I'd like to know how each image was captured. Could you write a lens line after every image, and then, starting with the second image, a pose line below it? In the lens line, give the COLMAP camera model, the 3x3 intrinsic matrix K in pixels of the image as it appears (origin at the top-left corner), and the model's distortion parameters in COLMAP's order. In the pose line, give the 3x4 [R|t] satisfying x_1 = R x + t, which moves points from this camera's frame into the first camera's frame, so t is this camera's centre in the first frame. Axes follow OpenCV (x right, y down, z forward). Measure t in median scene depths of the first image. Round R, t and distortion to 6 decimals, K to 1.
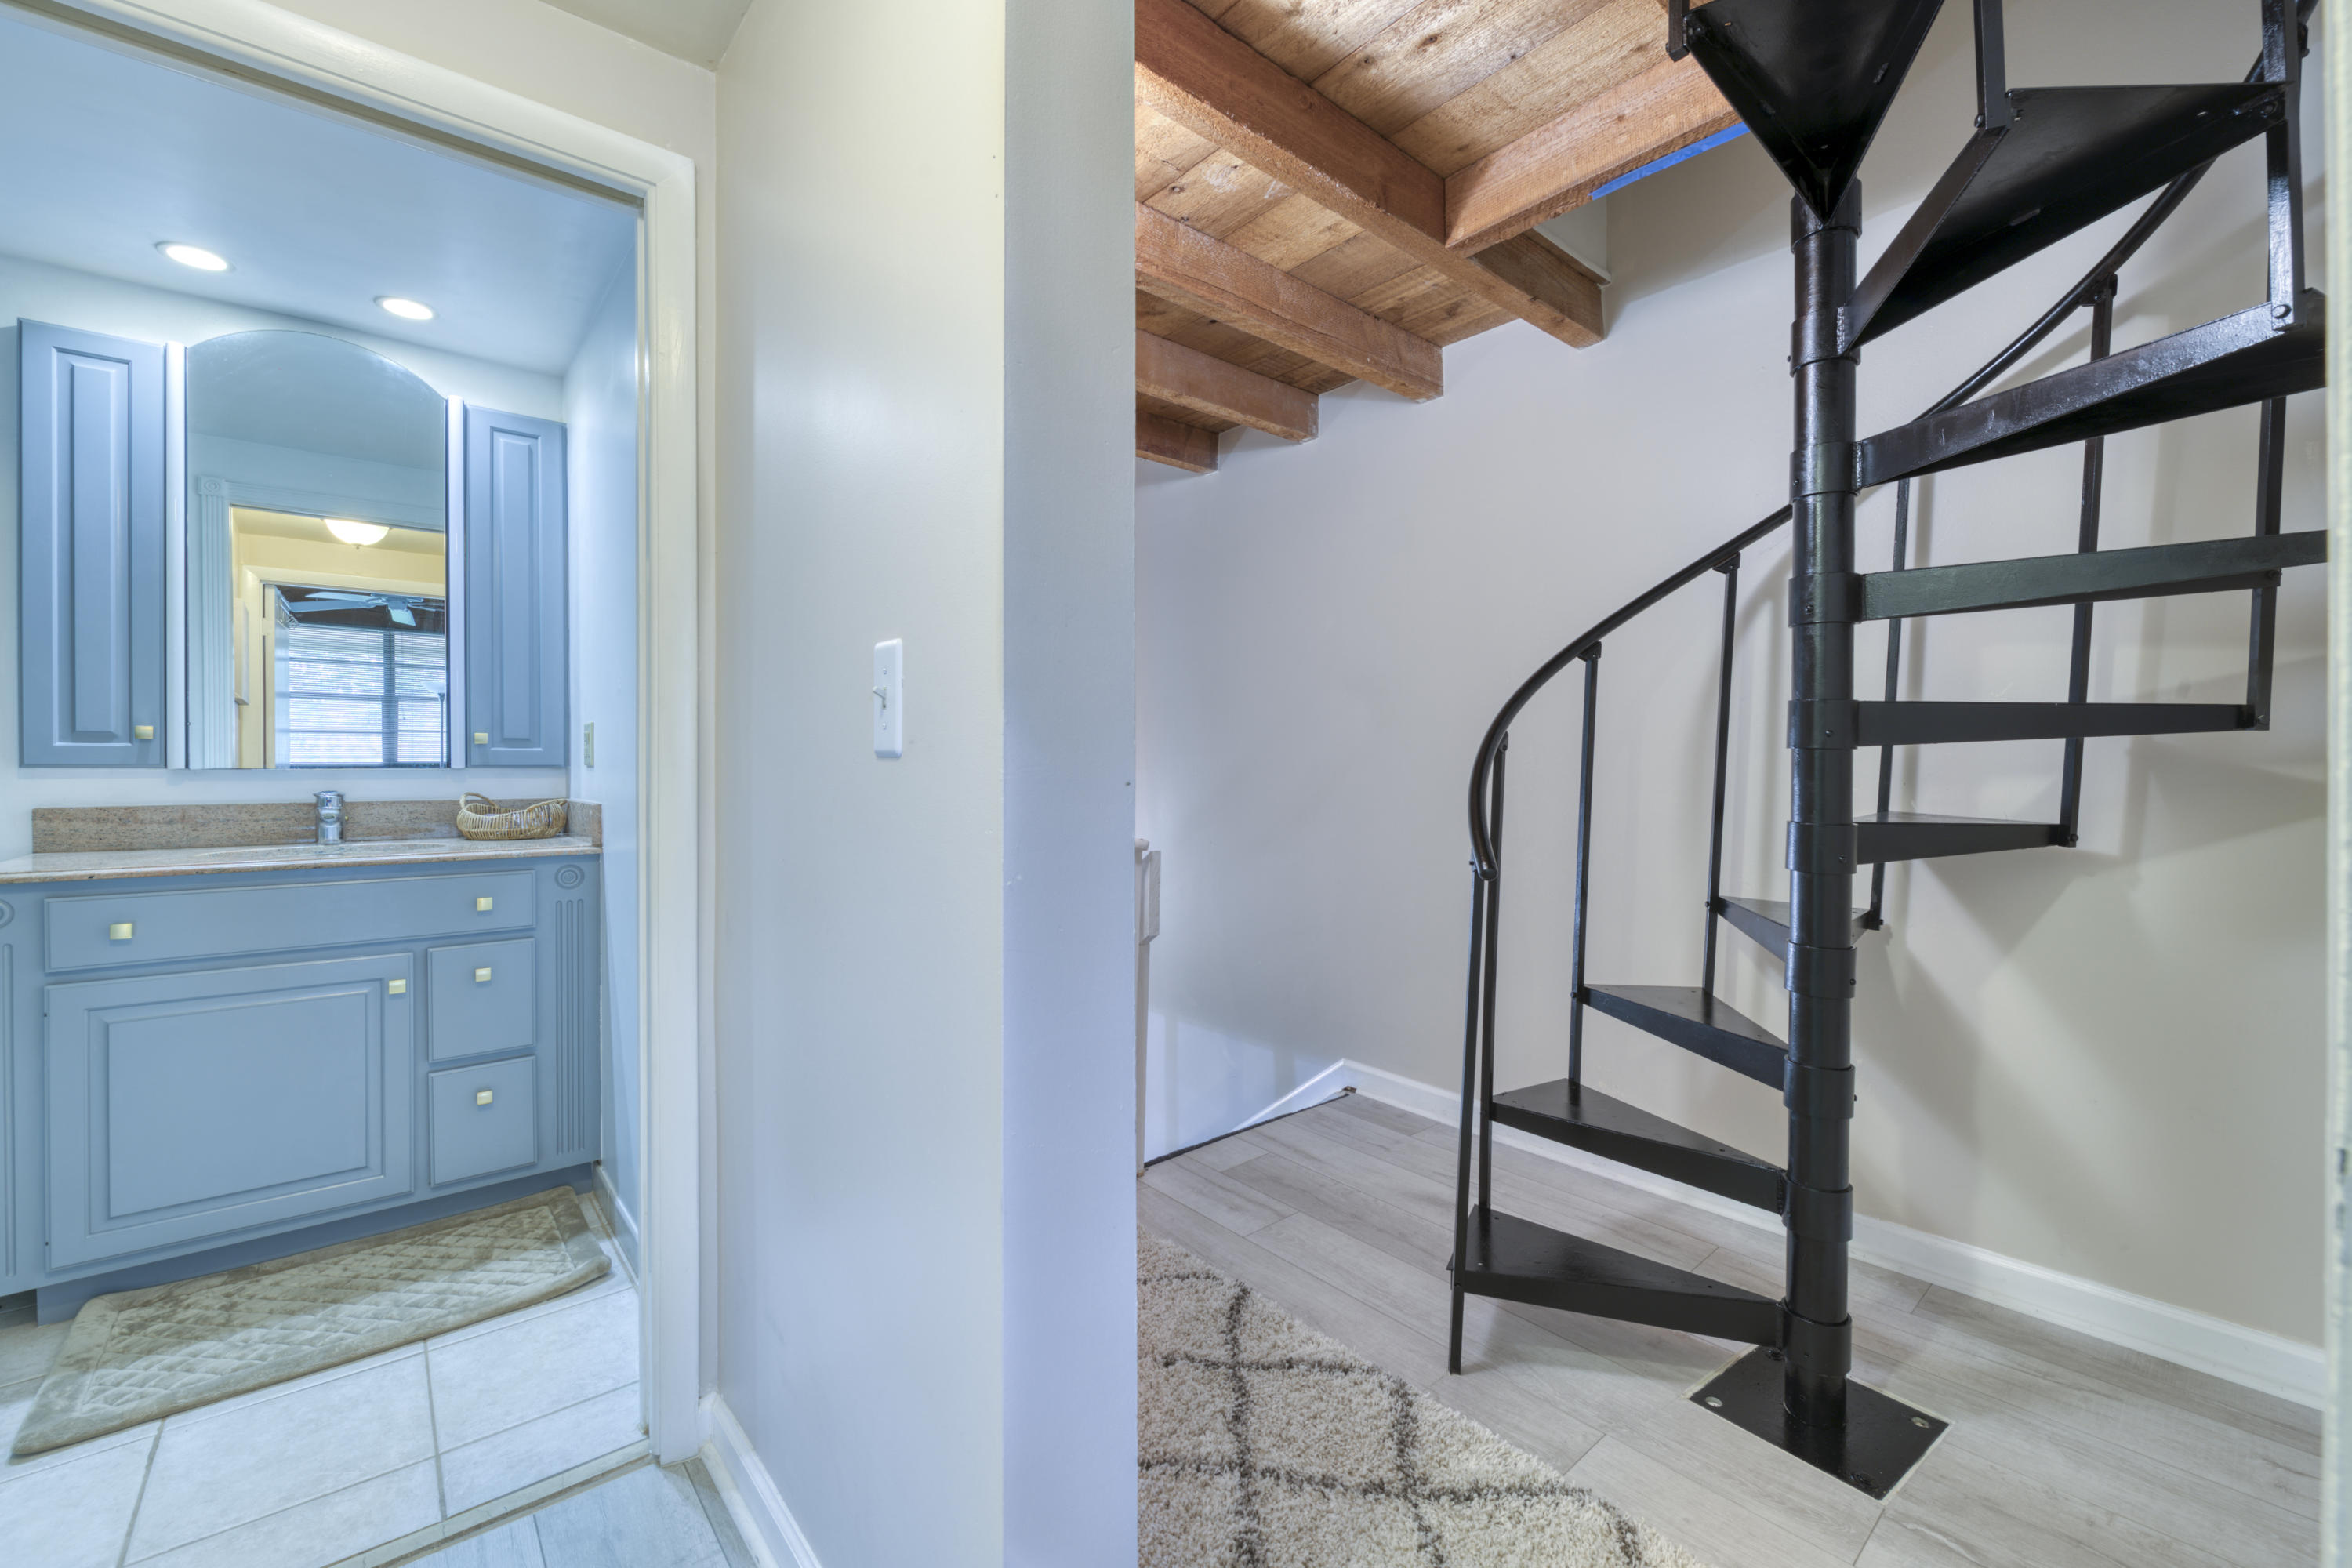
lens RADIAL K [[969.9, 0, 1185.3], [0, 969.9, 773.6], [0, 0, 1]] dist [0.001965, 0.000220]
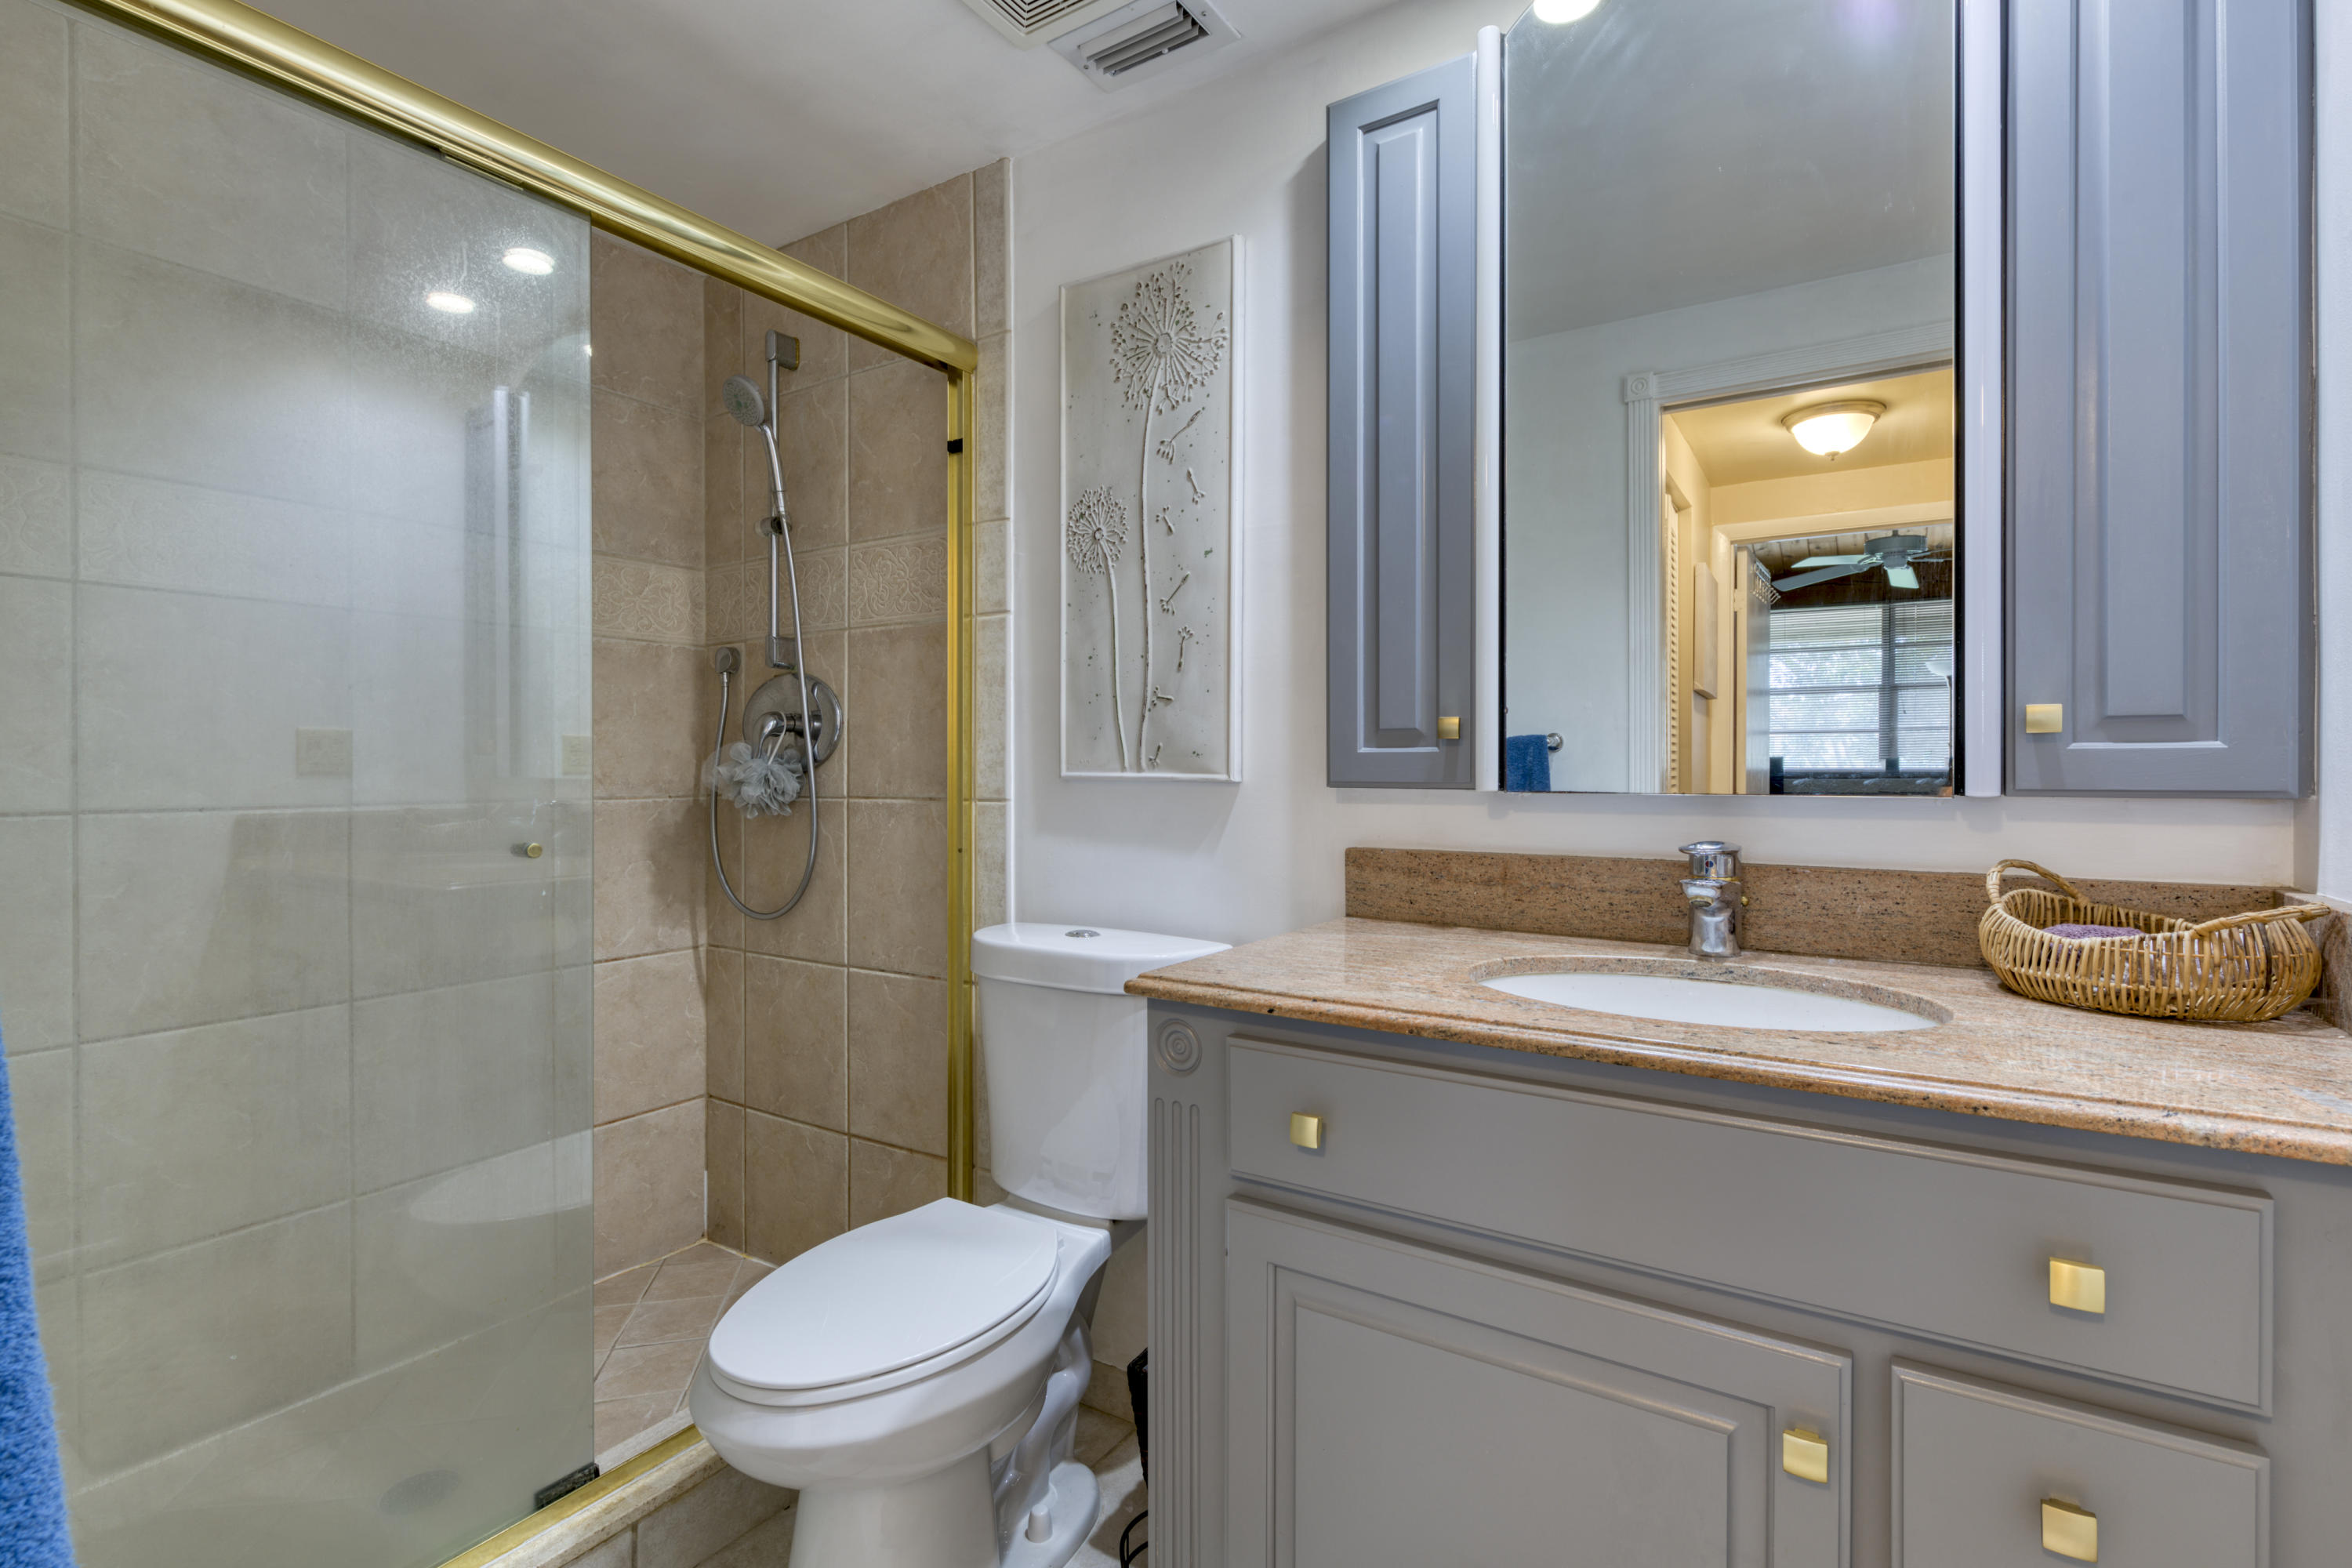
lens RADIAL K [[1098.0, 0, 1180.0], [0, 1098.0, 766.0], [0, 0, 1]] dist [-0.000586, -0.000574]
pose [[0.298160, -0.002806, -0.954512, -0.423141], [-0.009003, 0.999943, -0.005752, -0.012454], [0.954473, 0.010309, 0.298118, 0.559490]]
